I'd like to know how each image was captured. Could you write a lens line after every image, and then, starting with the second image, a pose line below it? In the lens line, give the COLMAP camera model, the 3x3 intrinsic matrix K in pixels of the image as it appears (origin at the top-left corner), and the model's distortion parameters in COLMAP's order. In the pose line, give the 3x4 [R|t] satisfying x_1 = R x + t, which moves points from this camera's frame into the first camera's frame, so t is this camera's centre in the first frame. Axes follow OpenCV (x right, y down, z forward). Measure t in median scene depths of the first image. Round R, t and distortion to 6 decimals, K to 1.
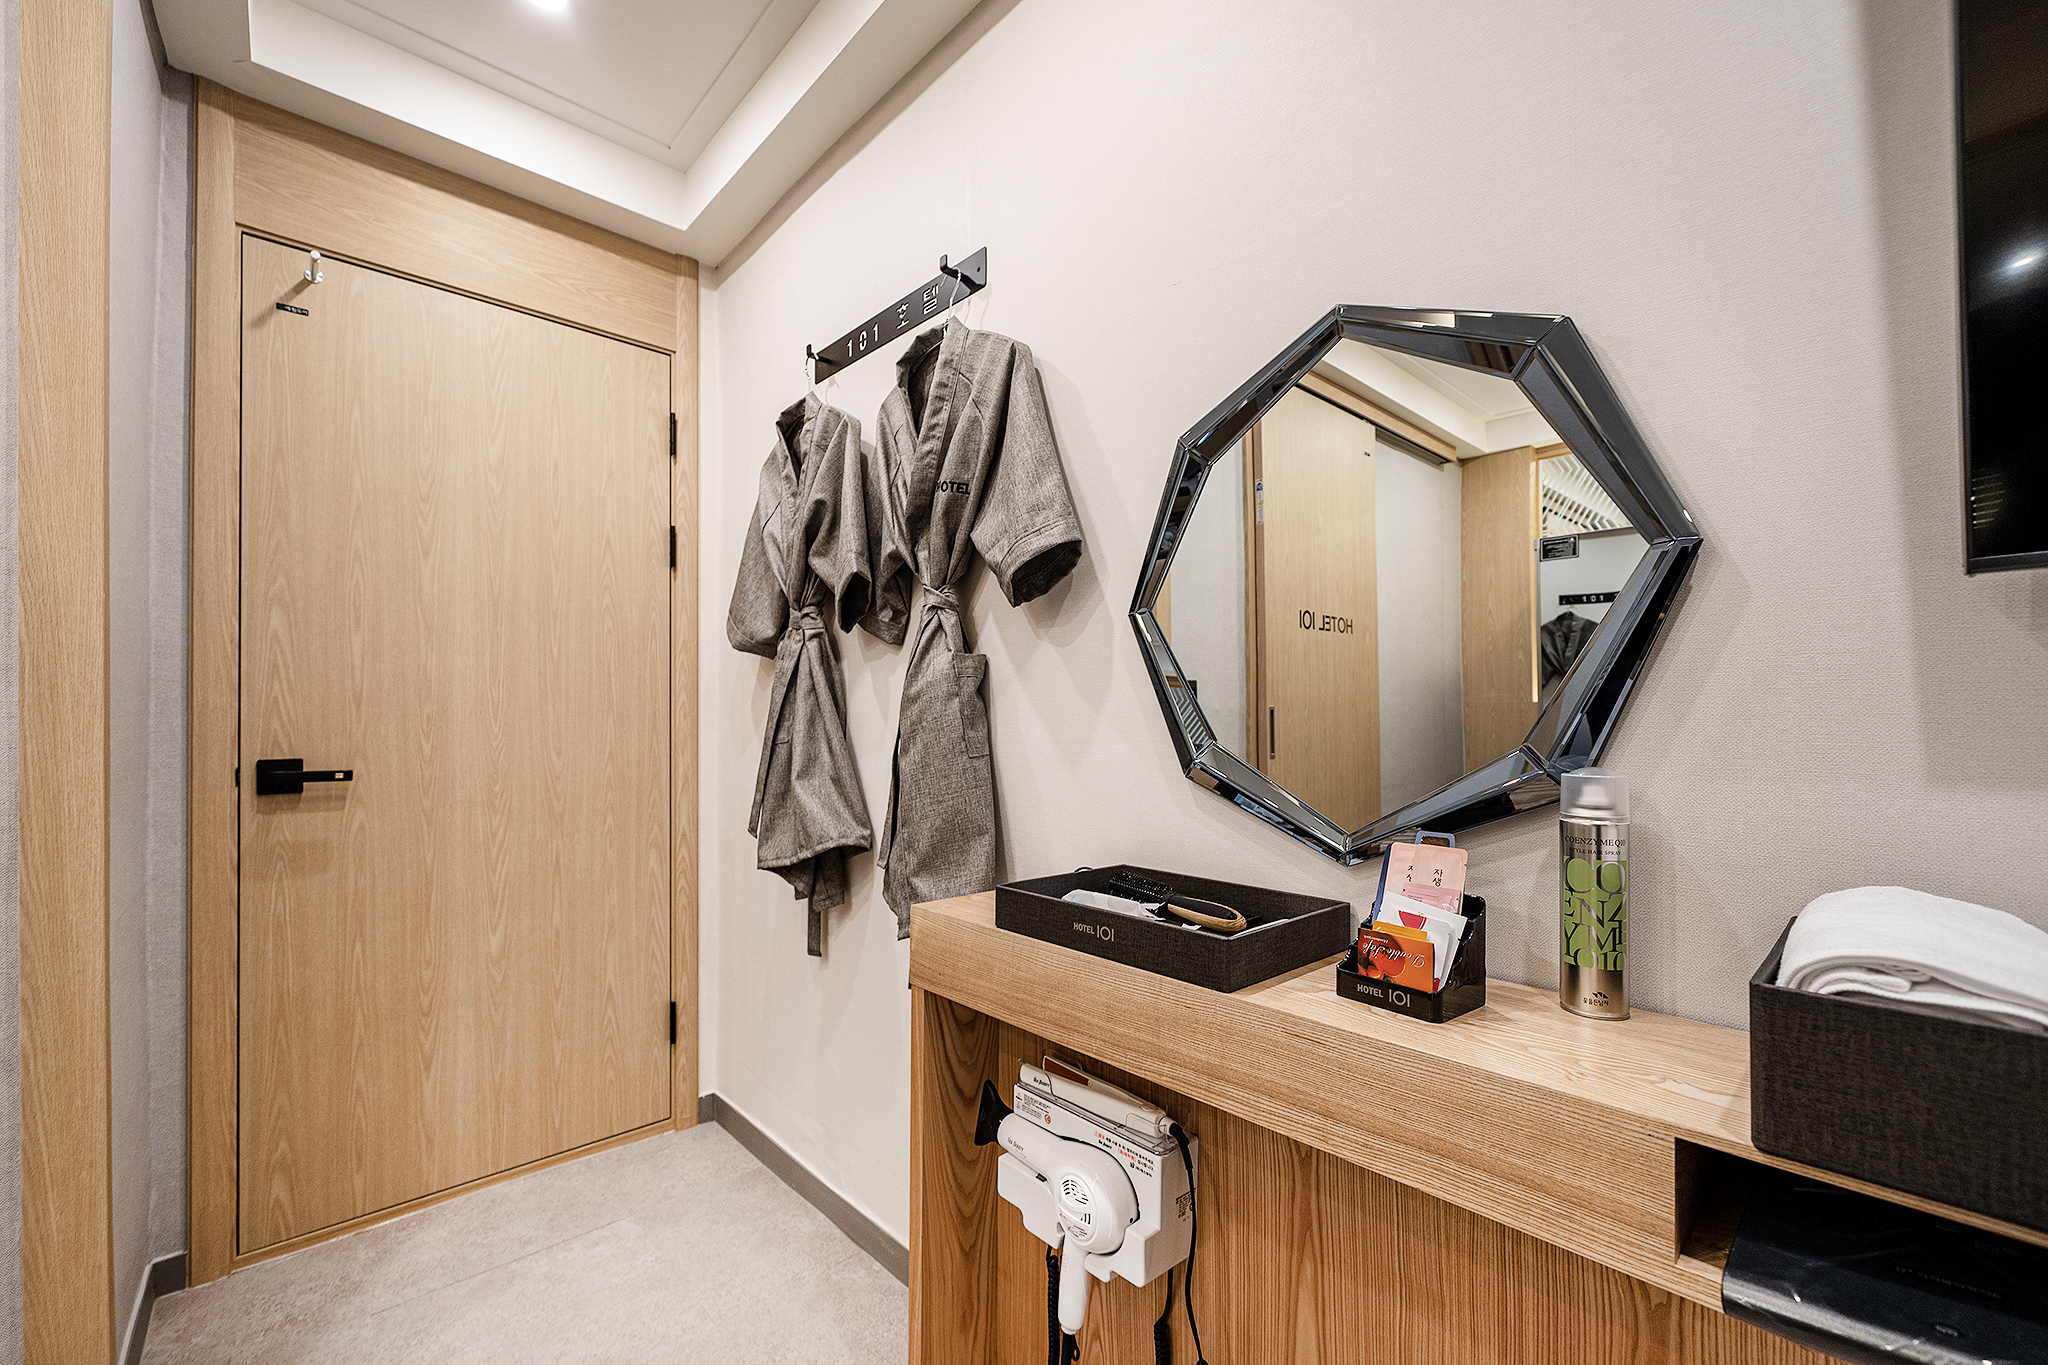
lens RADIAL K [[842.0, 0, 1024.6], [0, 842.0, 711.3], [0, 0, 1]] dist [0.000487, -0.000025]
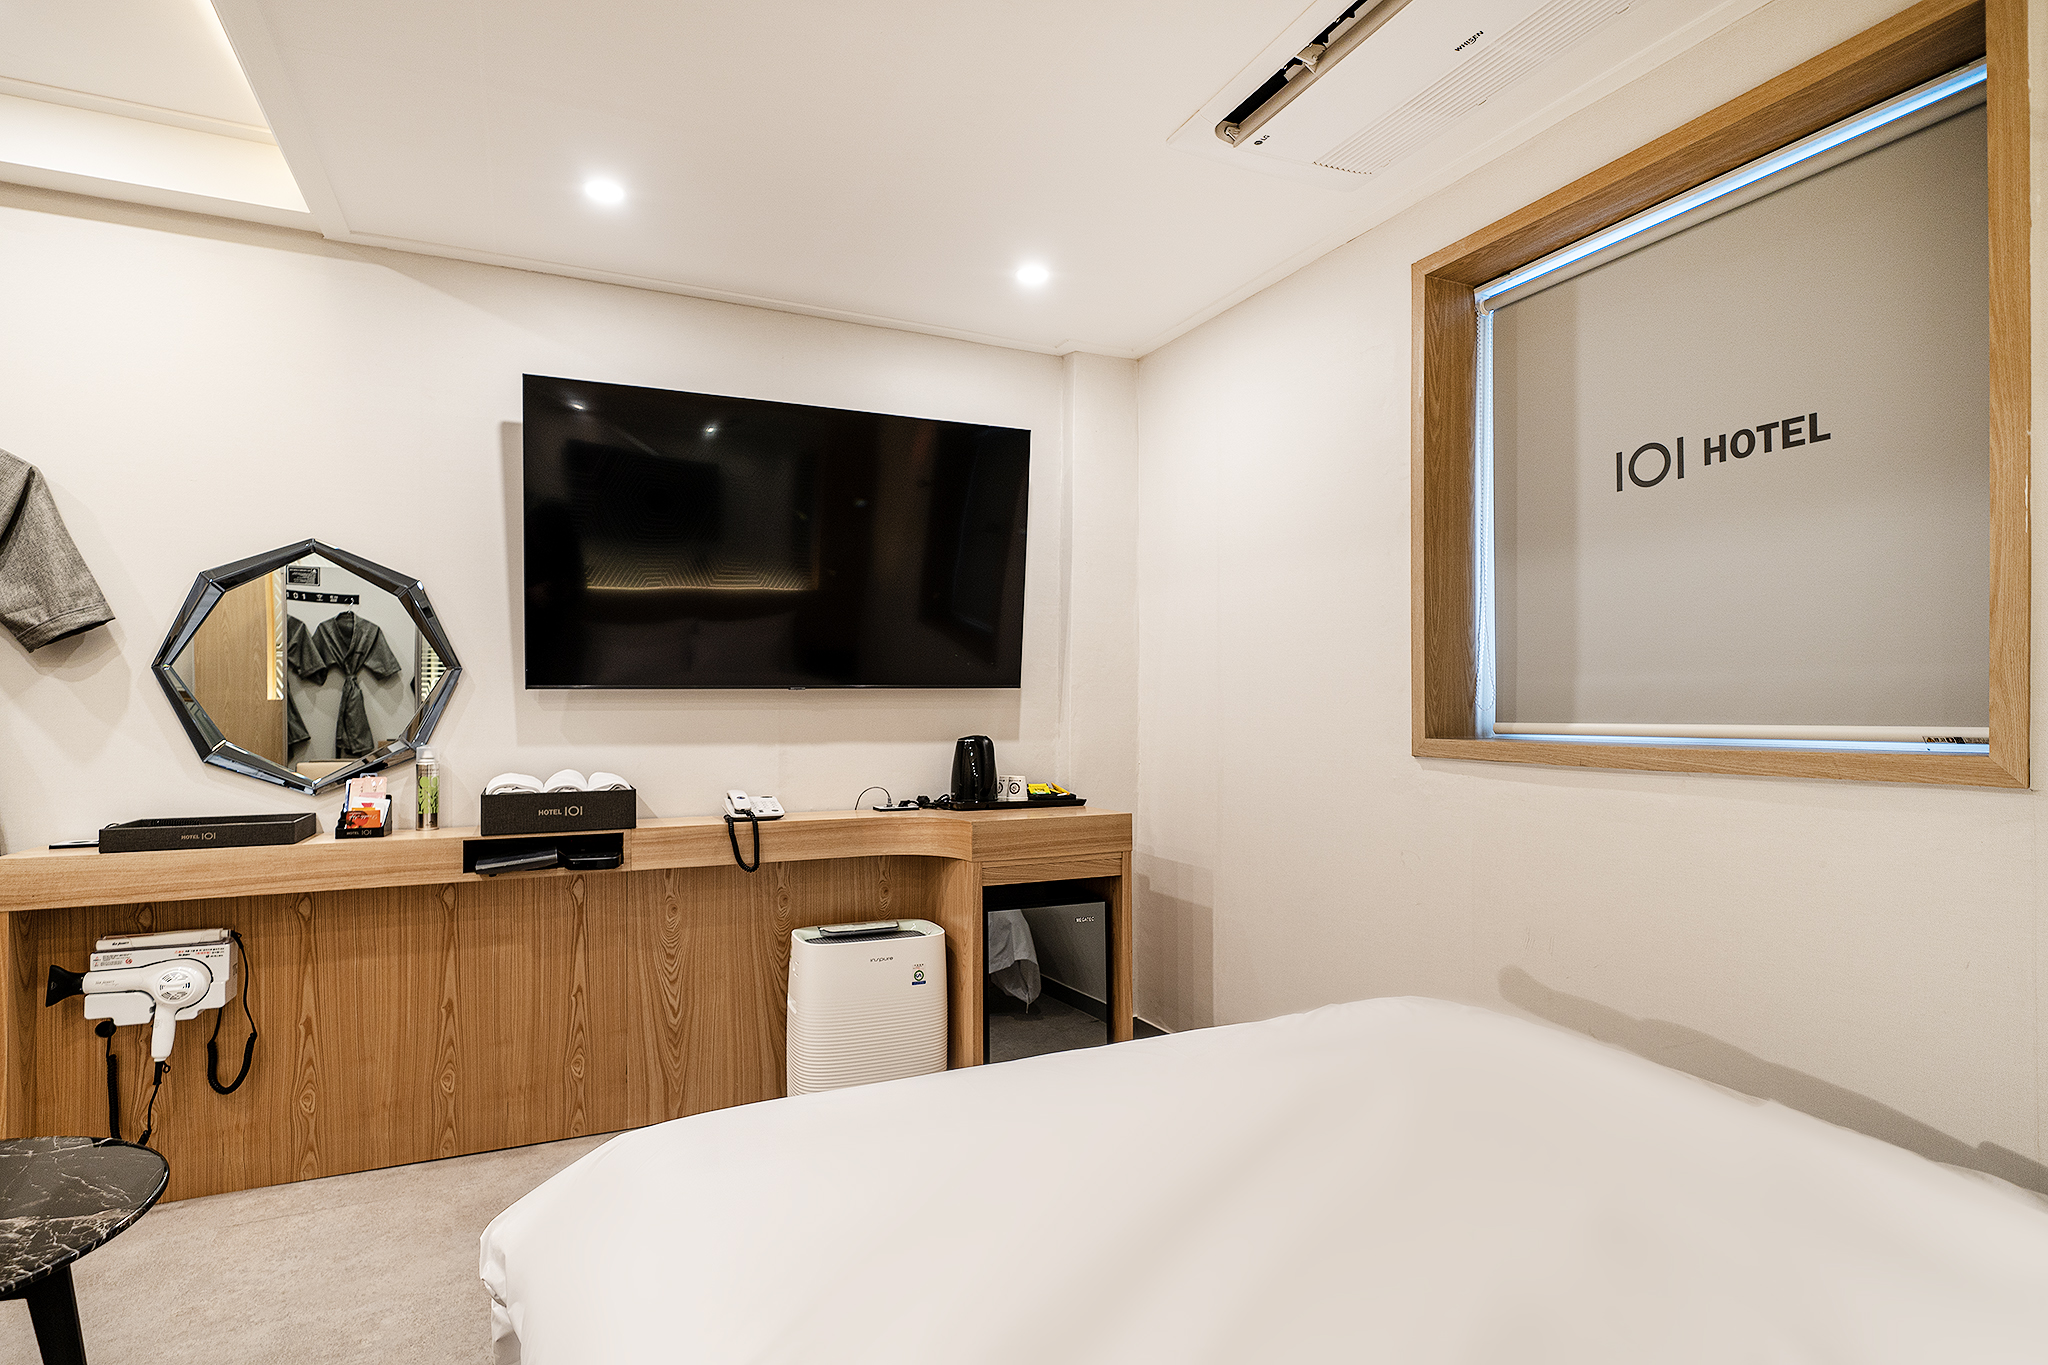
lens RADIAL K [[1024.2, 0, 1023.2], [0, 1024.2, 706.3], [0, 0, 1]] dist [0.001713, 0.000781]
pose [[0.298817, -0.000516, 0.954310, -1.705441], [-0.008274, 0.999961, 0.003132, -0.075866], [-0.954275, -0.008832, 0.298801, -1.645304]]
